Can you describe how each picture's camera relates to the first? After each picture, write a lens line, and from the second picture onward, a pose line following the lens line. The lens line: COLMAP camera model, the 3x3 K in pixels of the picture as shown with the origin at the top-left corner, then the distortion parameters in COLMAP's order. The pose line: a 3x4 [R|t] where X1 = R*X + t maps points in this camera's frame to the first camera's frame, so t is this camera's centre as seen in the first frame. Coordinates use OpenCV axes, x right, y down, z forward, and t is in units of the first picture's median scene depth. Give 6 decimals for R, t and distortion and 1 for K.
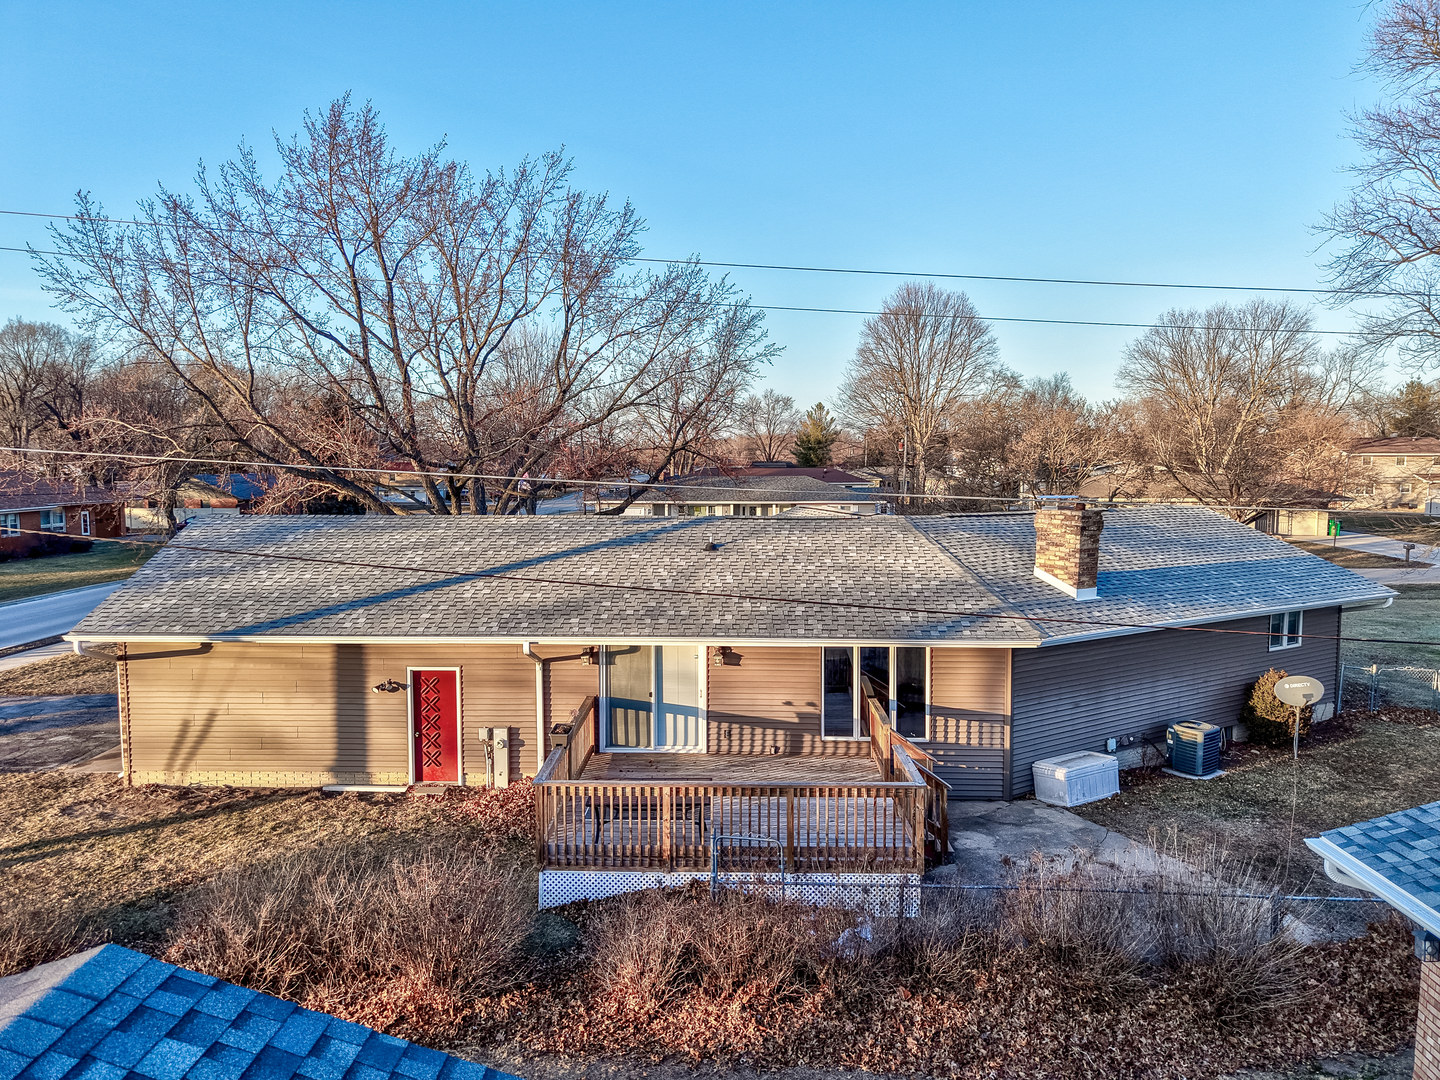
lens RADIAL K [[978.0, 0, 718.8], [0, 978.0, 537.6], [0, 0, 1]] dist [0.010314, -0.007069]
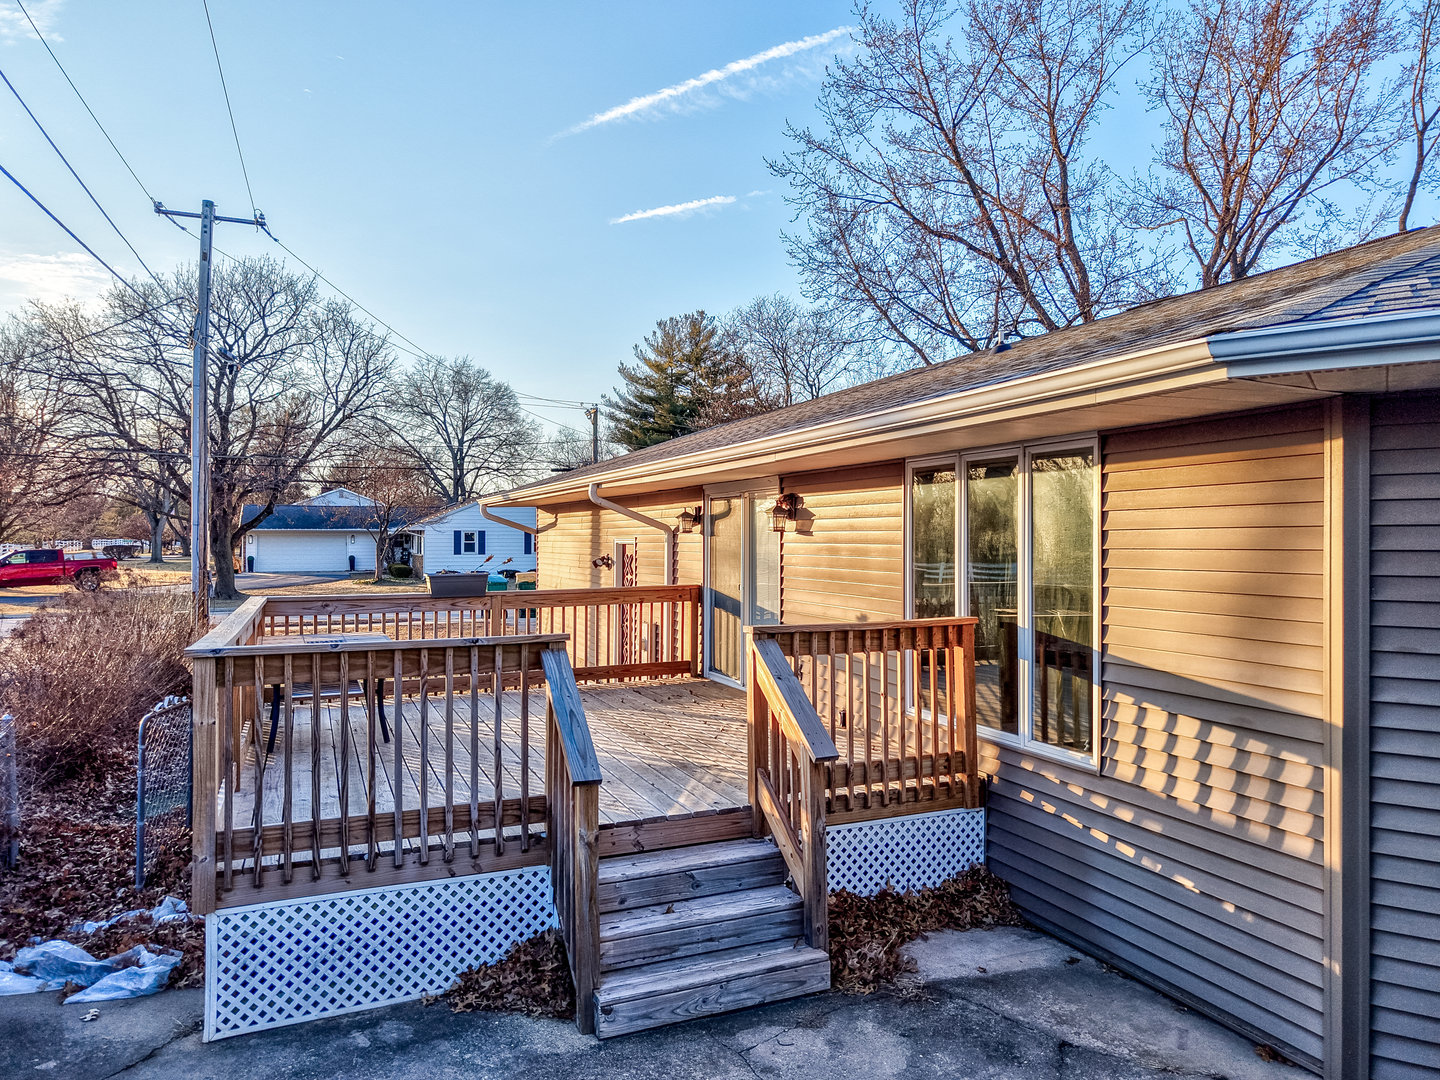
lens RADIAL K [[978.0, 0, 720.8], [0, 978.0, 540.4], [0, 0, 1]] dist [0.010314, -0.007069]
pose [[0.407015, -0.001647, -0.913420, 0.453894], [-0.071113, 0.996906, -0.033485, 0.154656], [0.910649, 0.078585, 0.405639, 0.757843]]
